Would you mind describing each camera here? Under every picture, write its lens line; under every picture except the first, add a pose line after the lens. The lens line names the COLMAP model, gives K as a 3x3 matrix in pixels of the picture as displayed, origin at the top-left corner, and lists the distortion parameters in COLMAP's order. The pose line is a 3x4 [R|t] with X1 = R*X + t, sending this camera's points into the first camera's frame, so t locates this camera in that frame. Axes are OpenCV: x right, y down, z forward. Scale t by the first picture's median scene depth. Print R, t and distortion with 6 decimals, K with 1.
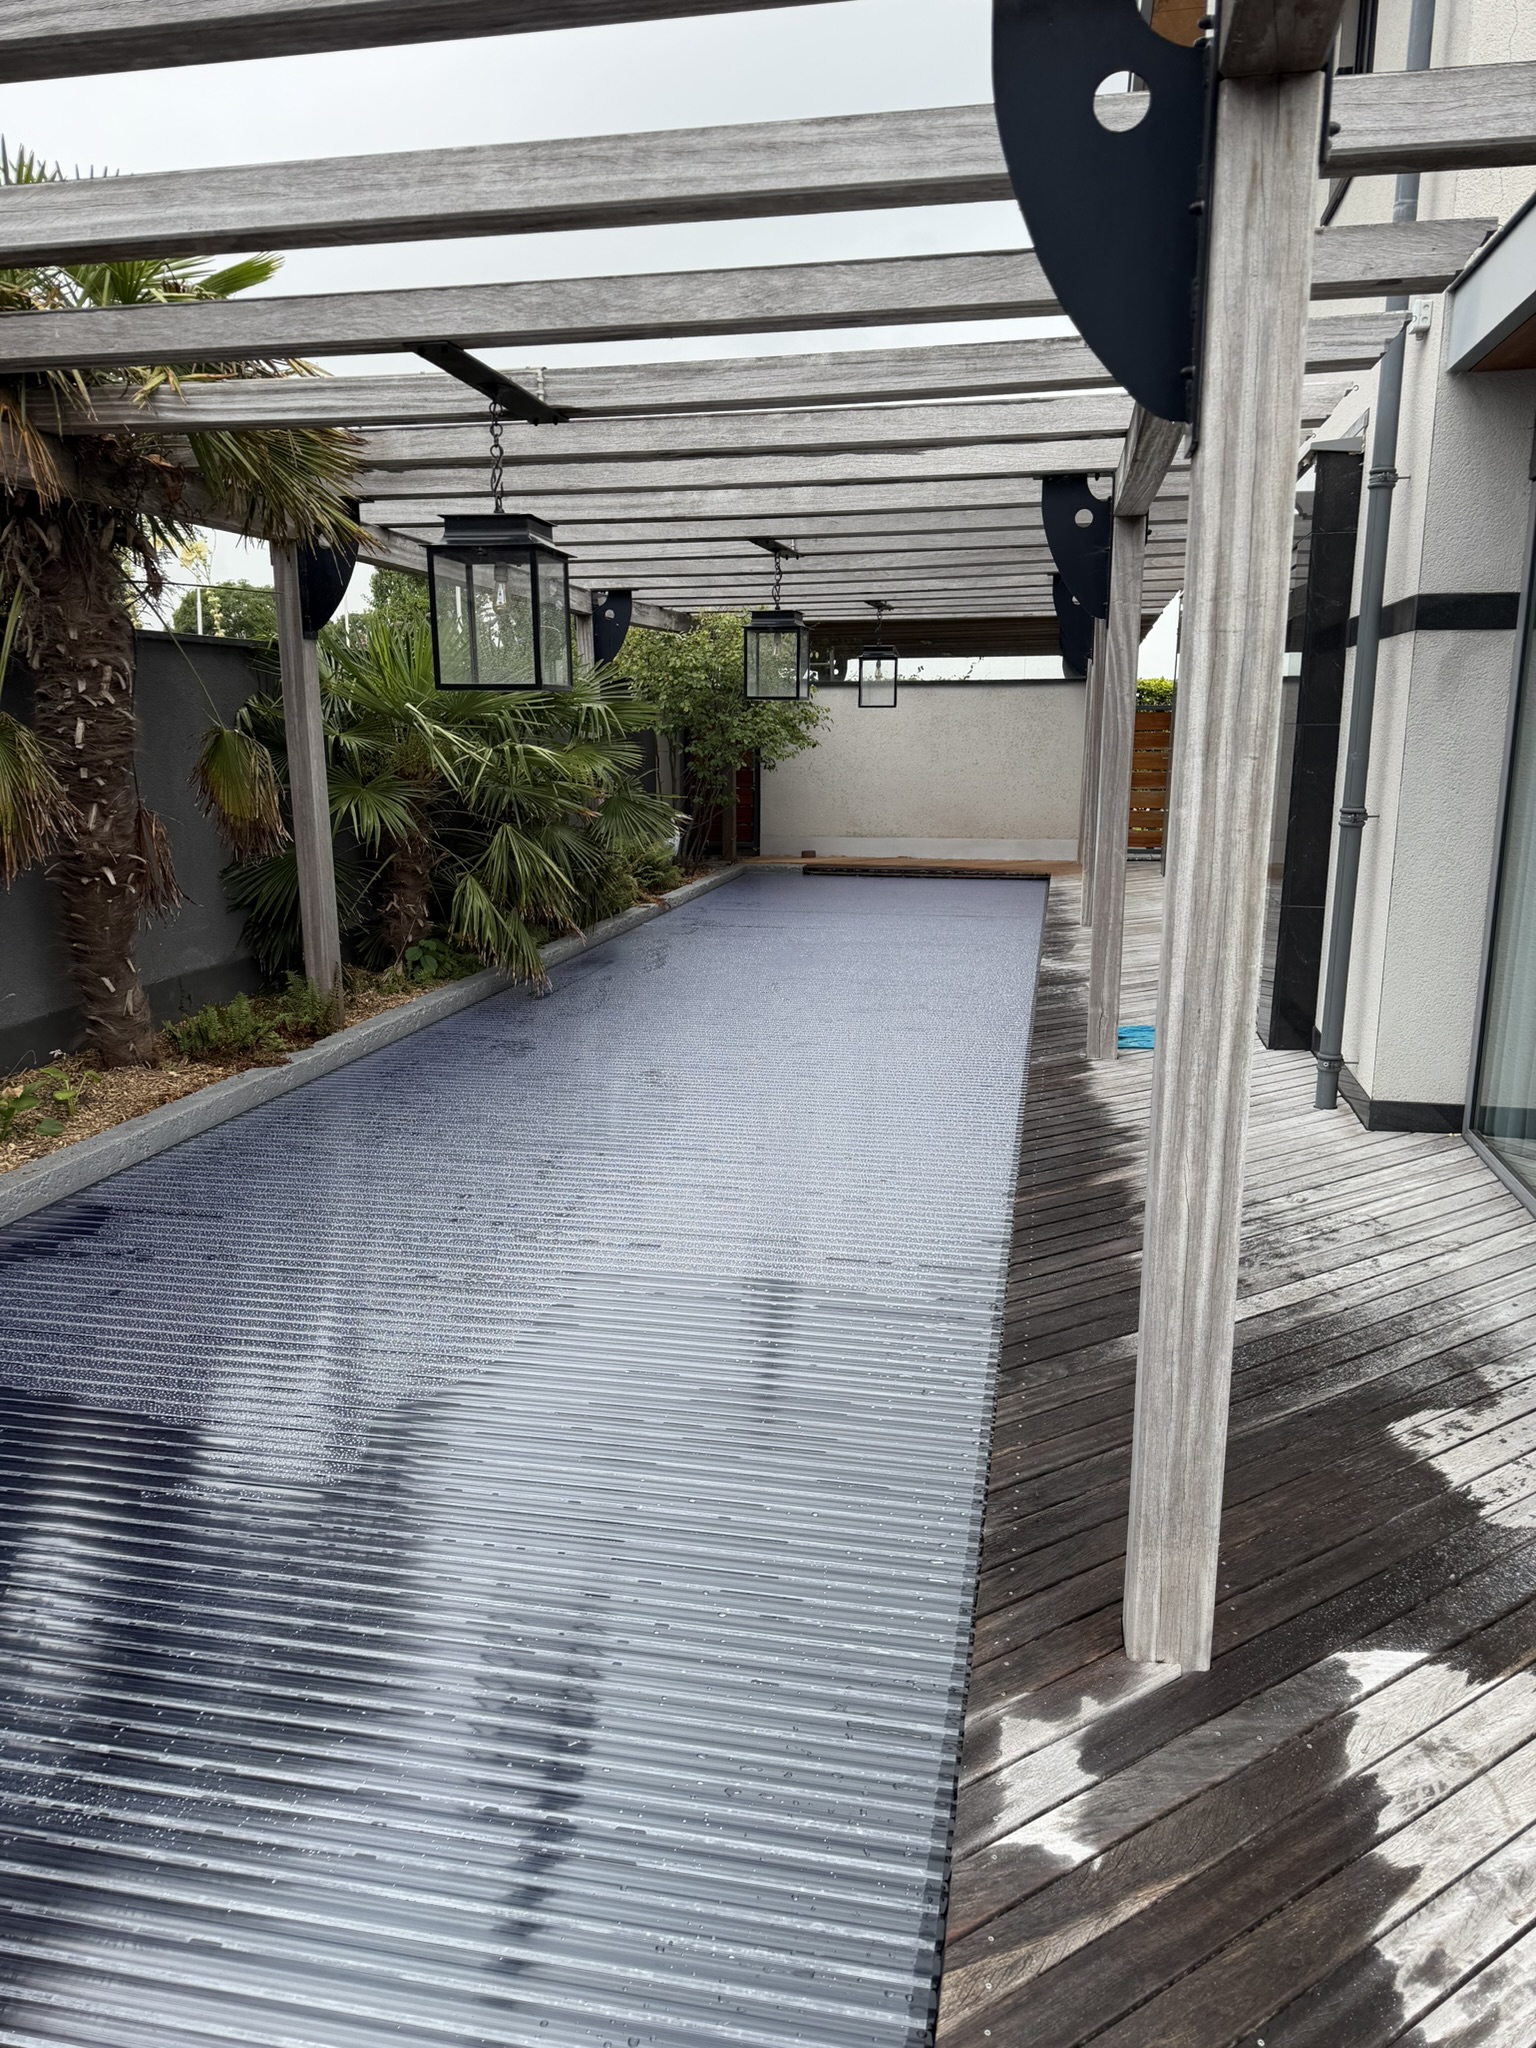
lens RADIAL K [[1417.9, 0, 759.2], [0, 1417.9, 1032.3], [0, 0, 1]] dist [-0.004361, -0.008536]
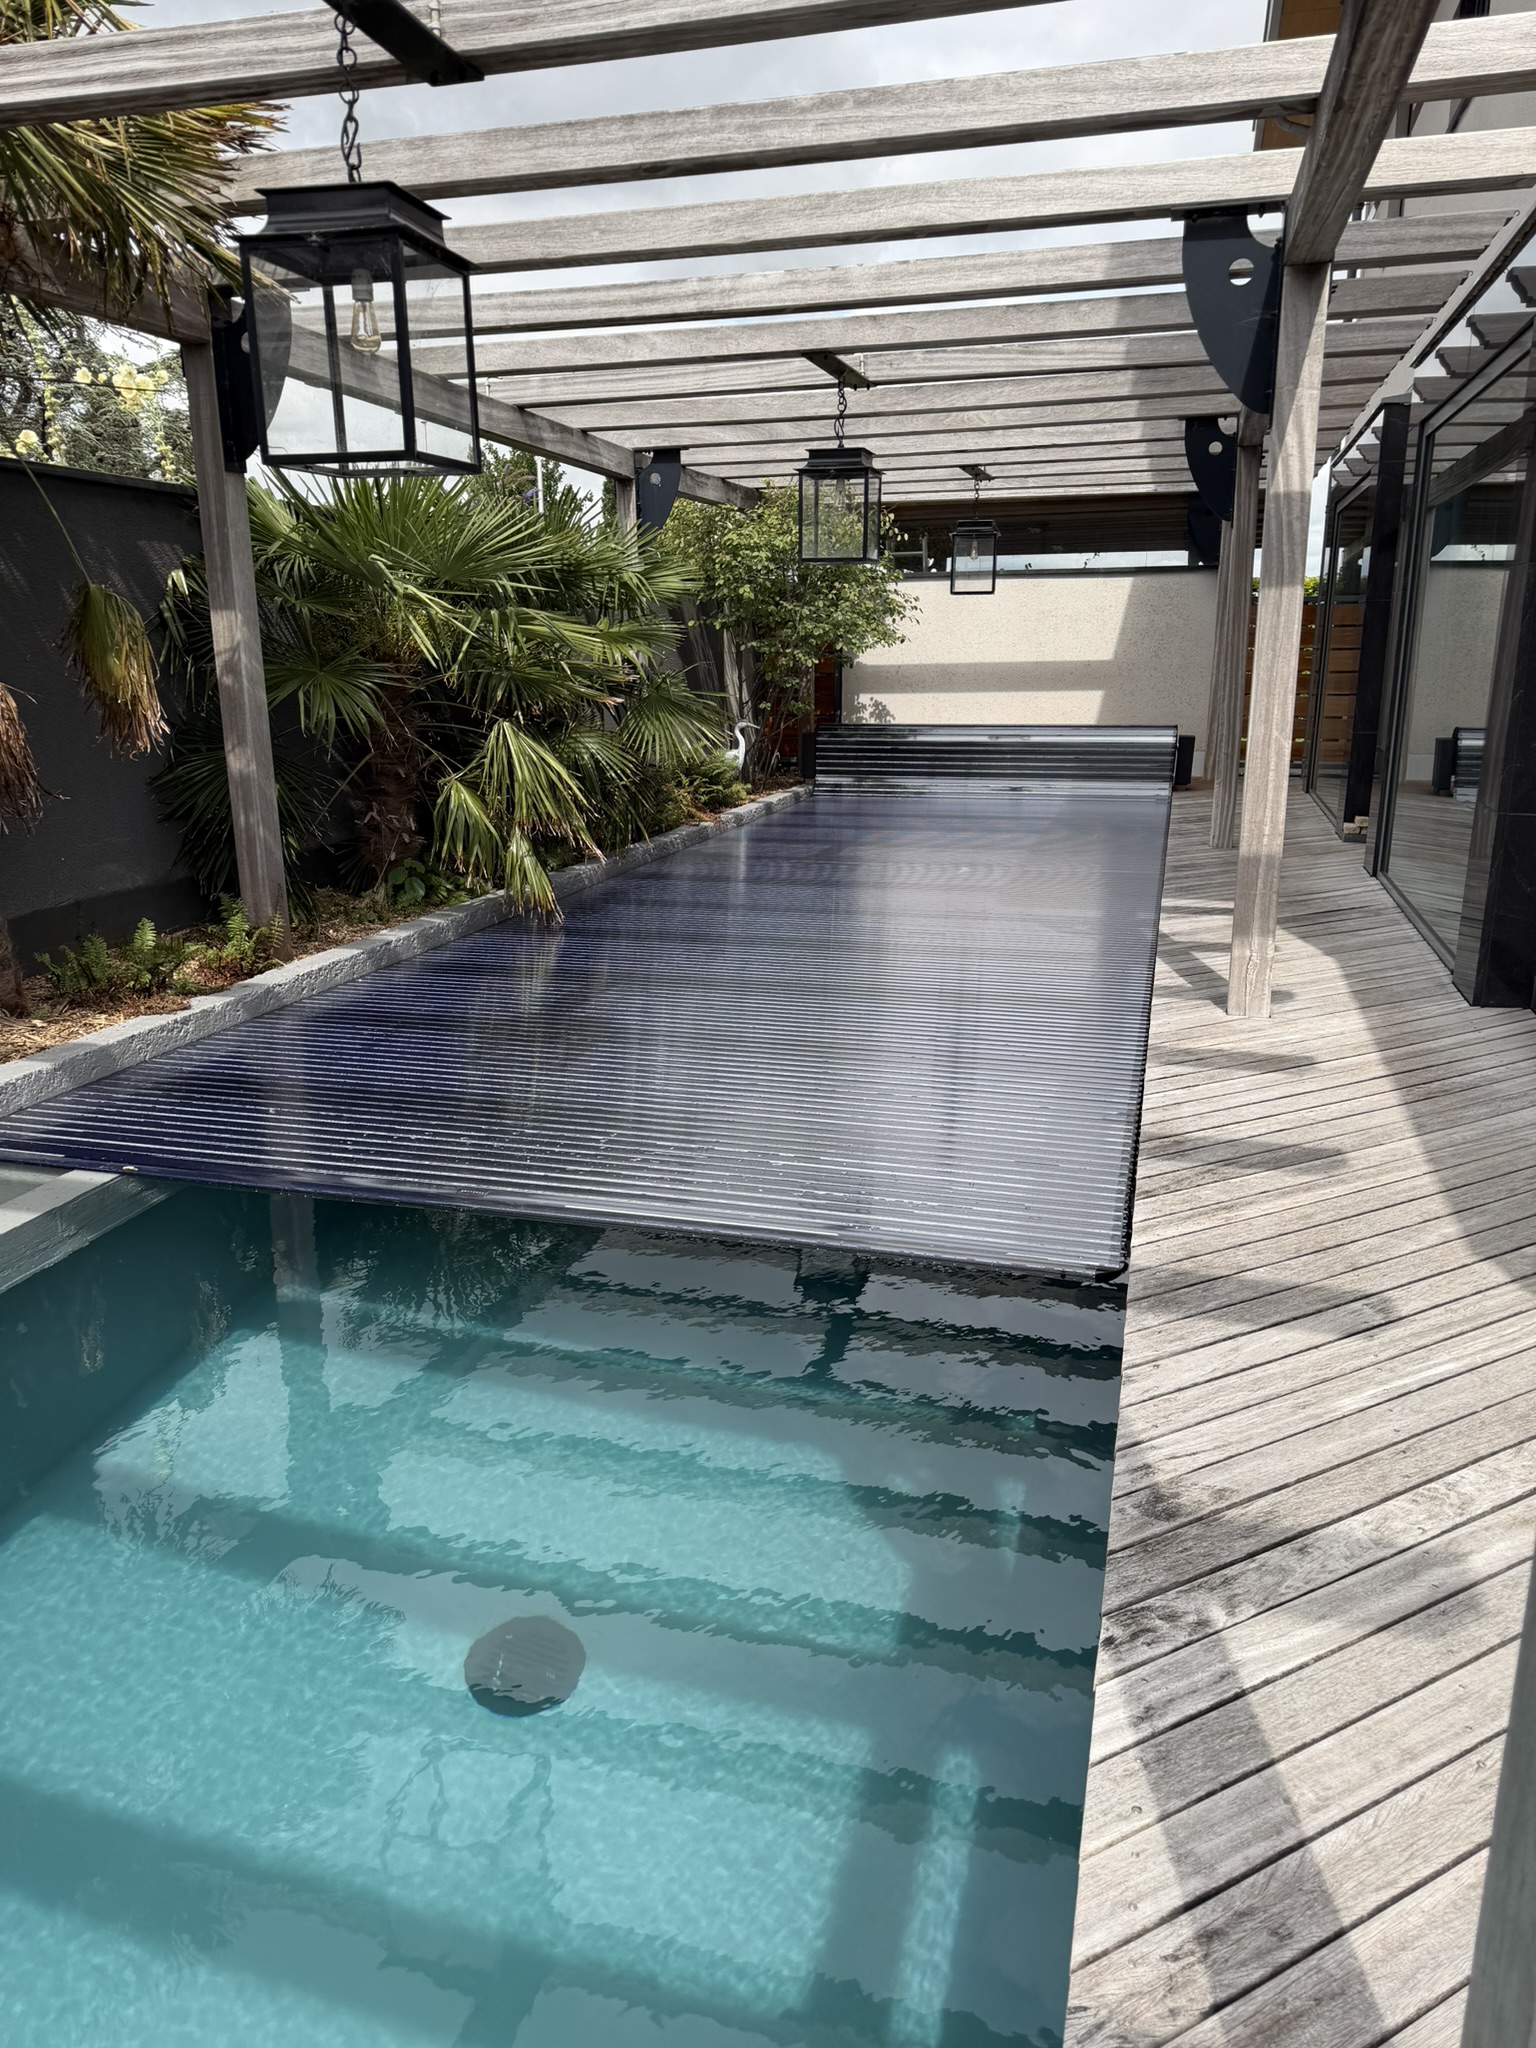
lens RADIAL K [[1417.9, 0, 771.5], [0, 1417.9, 1027.7], [0, 0, 1]] dist [-0.004361, -0.008536]
pose [[0.997835, 0.012211, -0.064621, 0.032402], [-0.009367, 0.998982, 0.044123, -0.005249], [0.065094, -0.043422, 0.996934, 0.196049]]
